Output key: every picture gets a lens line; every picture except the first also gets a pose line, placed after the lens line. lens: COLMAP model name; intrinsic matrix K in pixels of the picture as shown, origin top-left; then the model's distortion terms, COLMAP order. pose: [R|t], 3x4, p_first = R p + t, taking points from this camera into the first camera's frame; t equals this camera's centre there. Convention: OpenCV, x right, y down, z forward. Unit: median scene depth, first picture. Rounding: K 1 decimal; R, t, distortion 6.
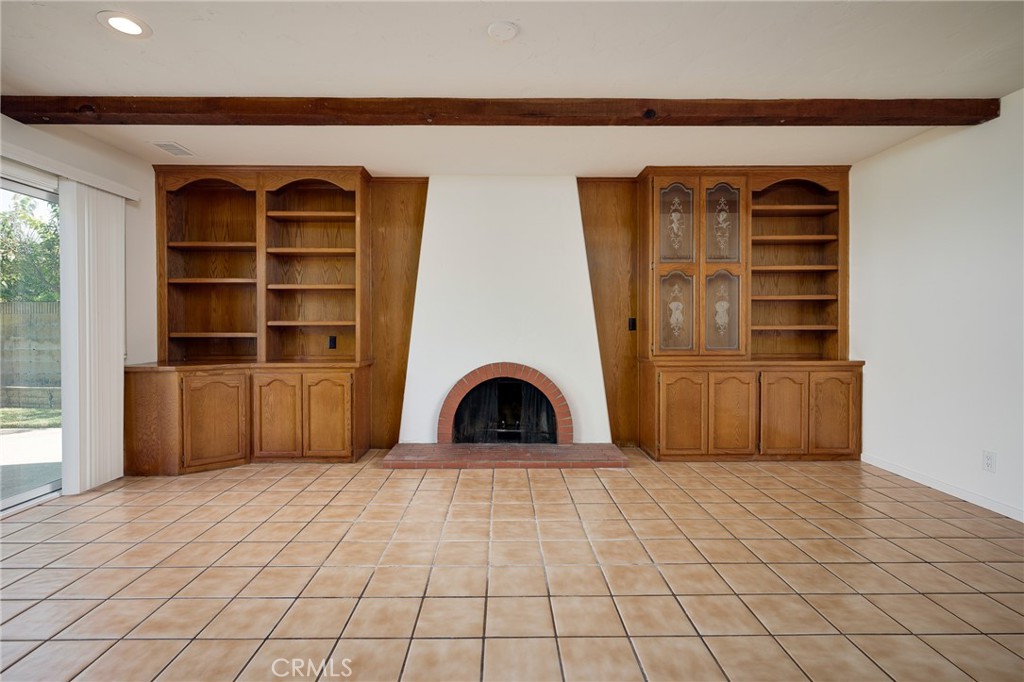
lens RADIAL K [[472.6, 0, 512.0], [0, 472.6, 341.0], [0, 0, 1]] dist [-0.022515, -0.000004]
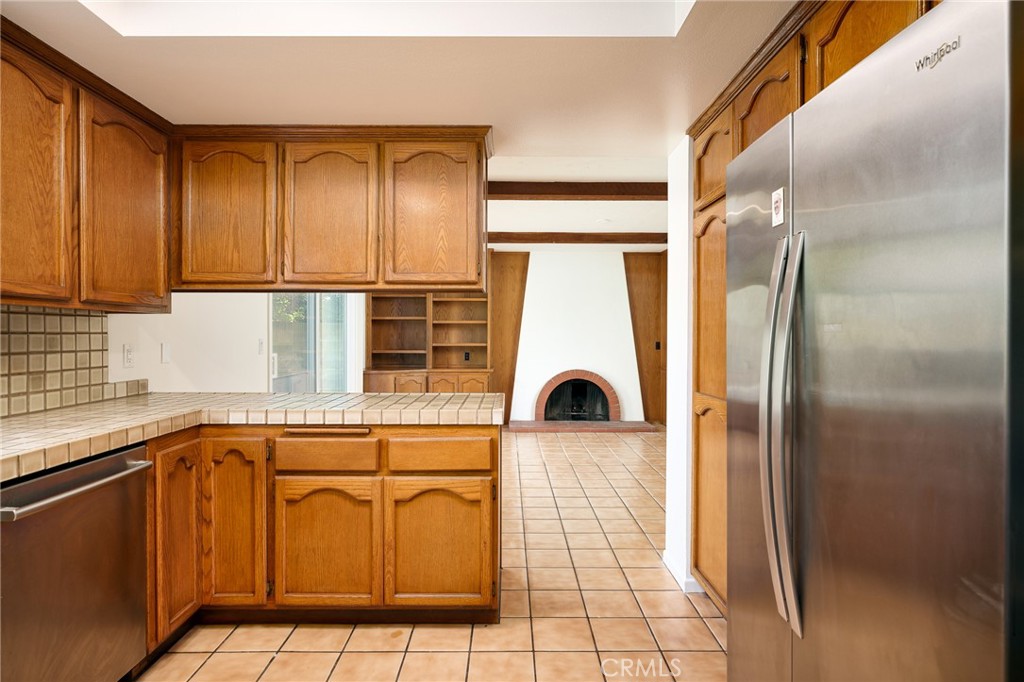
lens RADIAL K [[540.9, 0, 512.0], [0, 540.9, 341.0], [0, 0, 1]] dist [-0.003394, -0.000076]
pose [[0.999978, 0.004671, -0.004746, -0.228125], [-0.004744, 0.999867, -0.015593, -0.021552], [0.004673, 0.015615, 0.999867, -0.827313]]
